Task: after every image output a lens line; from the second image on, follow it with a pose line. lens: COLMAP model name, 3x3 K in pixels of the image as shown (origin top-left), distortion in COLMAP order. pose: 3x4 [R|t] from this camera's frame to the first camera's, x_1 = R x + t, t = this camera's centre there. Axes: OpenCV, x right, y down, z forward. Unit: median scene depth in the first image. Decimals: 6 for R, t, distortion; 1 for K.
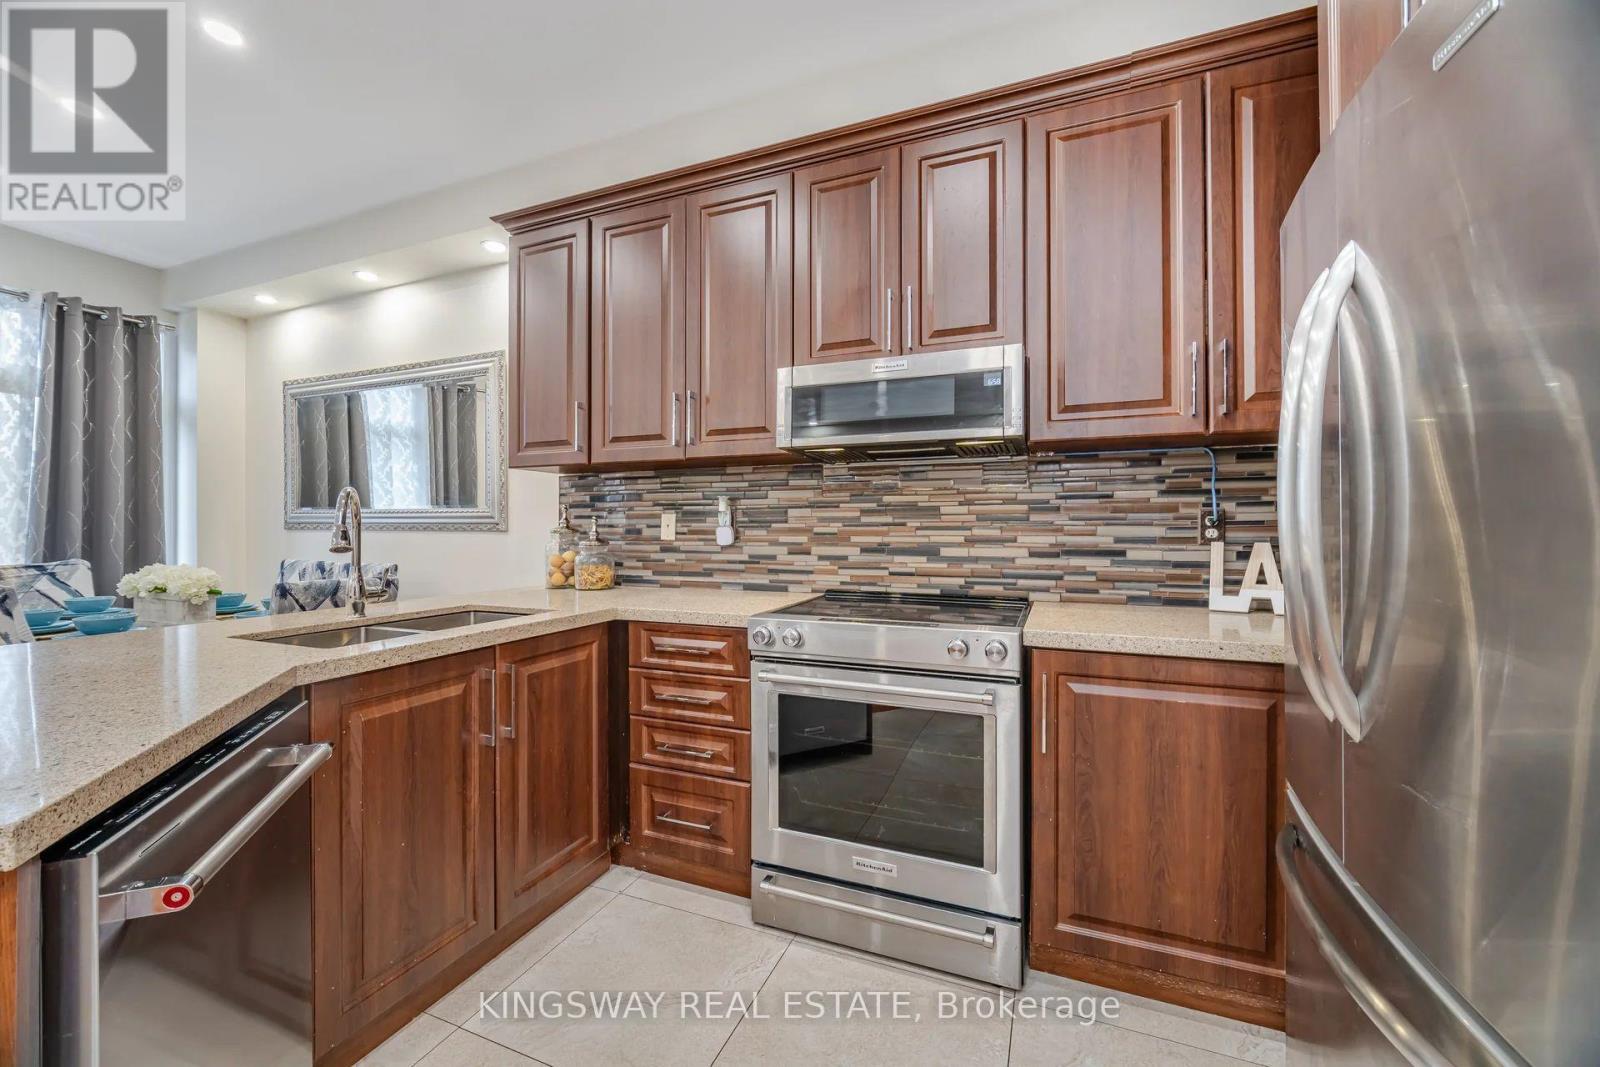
lens RADIAL K [[639.2, 0, 792.7], [0, 639.2, 526.1], [0, 0, 1]] dist [-0.006247, -0.000167]
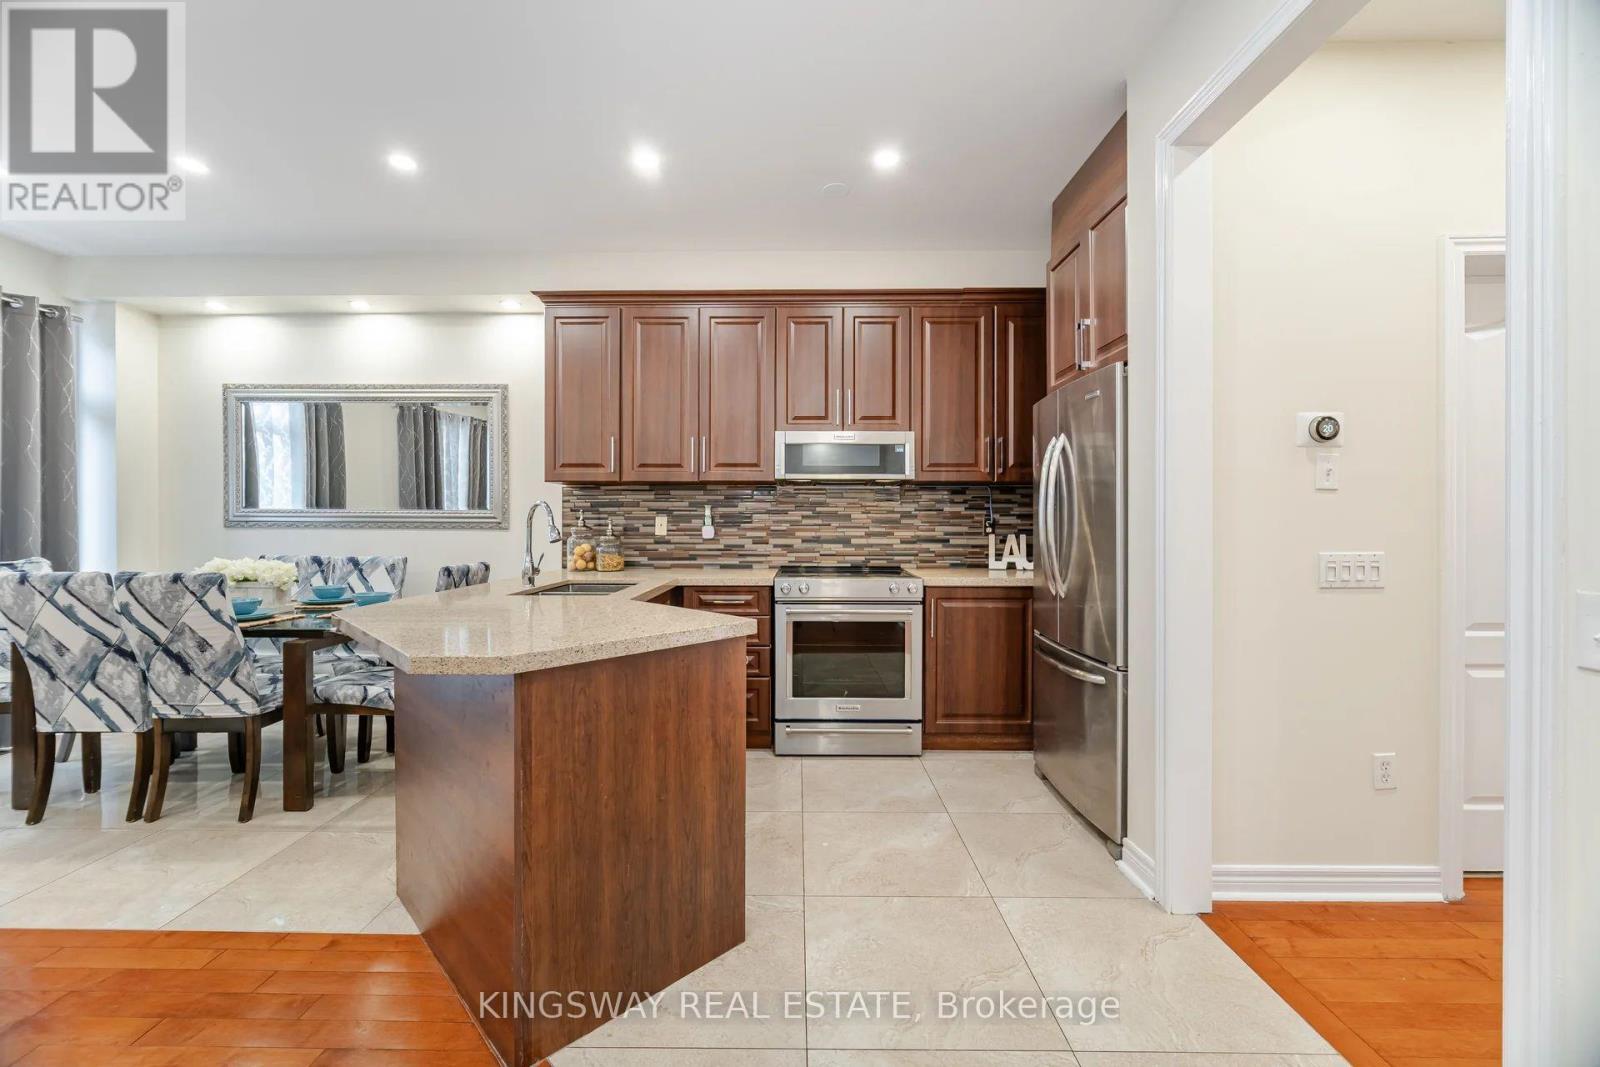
lens RADIAL K [[639.2, 0, 794.9], [0, 639.2, 527.7], [0, 0, 1]] dist [-0.006247, -0.000167]
pose [[0.925144, 0.000319, 0.379615, -0.550982], [-0.002843, 0.999977, 0.006088, -0.005357], [-0.379605, -0.006711, 0.925124, -0.505779]]
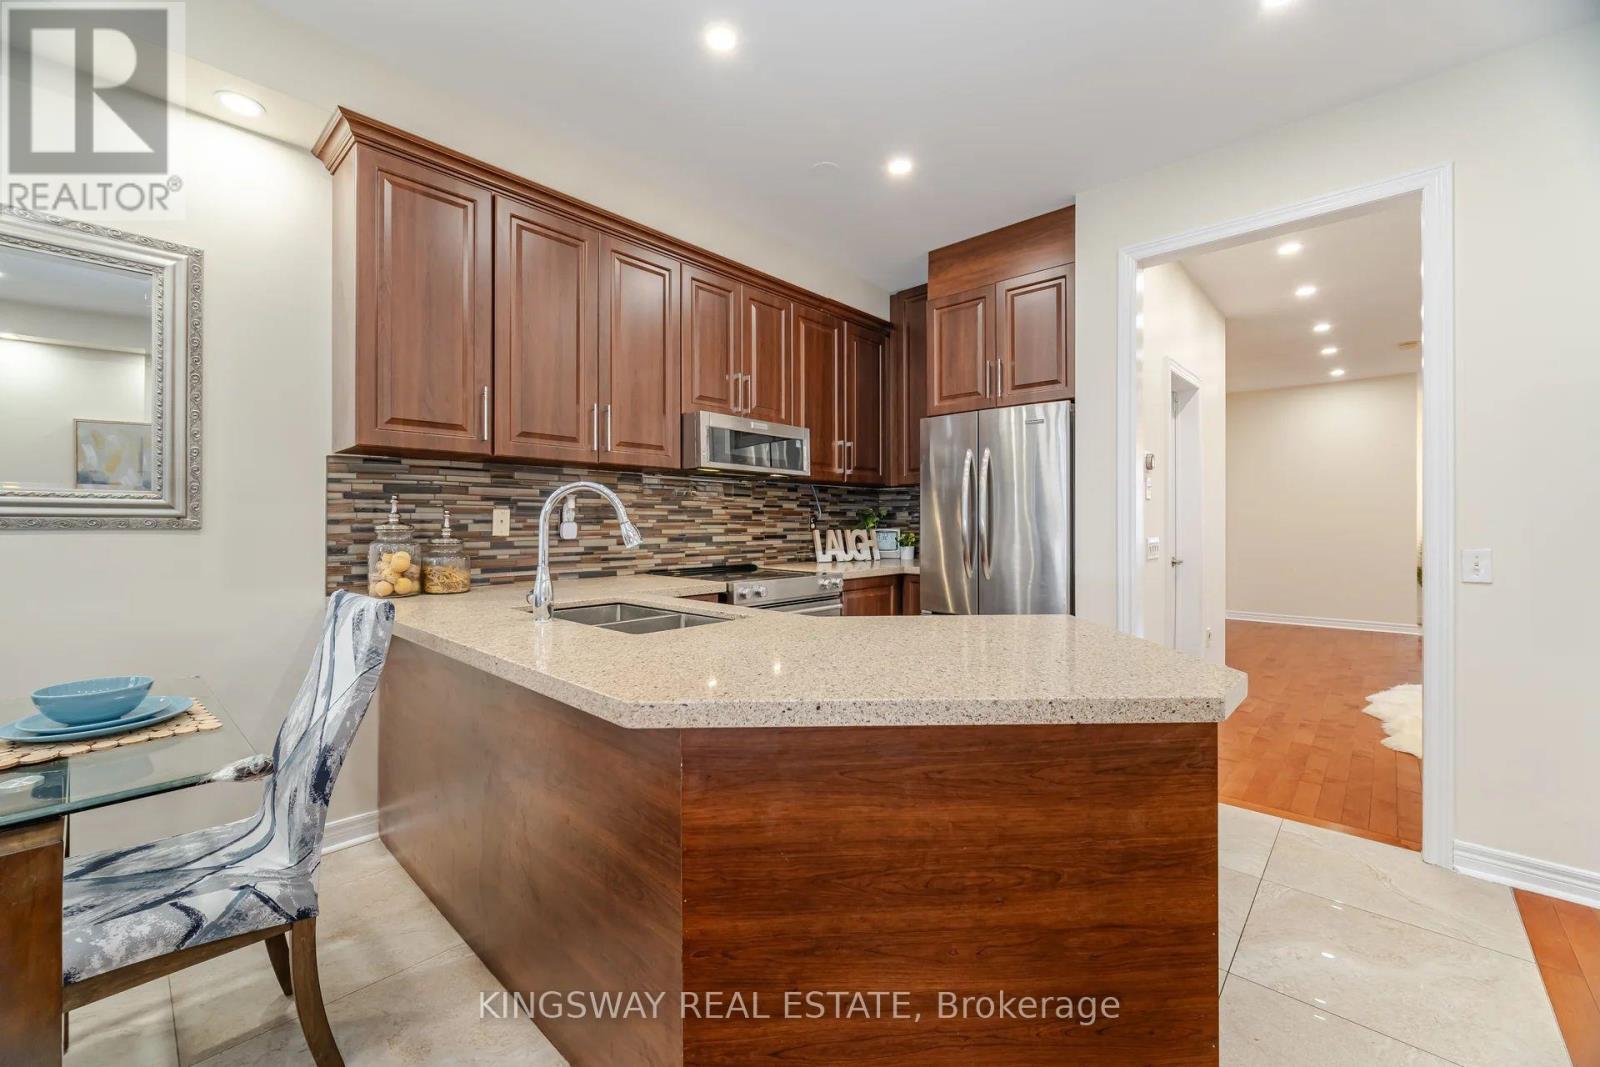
lens RADIAL K [[639.2, 0, 801.6], [0, 639.2, 523.2], [0, 0, 1]] dist [-0.006247, -0.000167]
pose [[0.339427, -0.000036, 0.940632, -1.154913], [-0.002683, 0.999996, 0.001007, 0.000162], [-0.940628, -0.002866, 0.339426, 0.281612]]
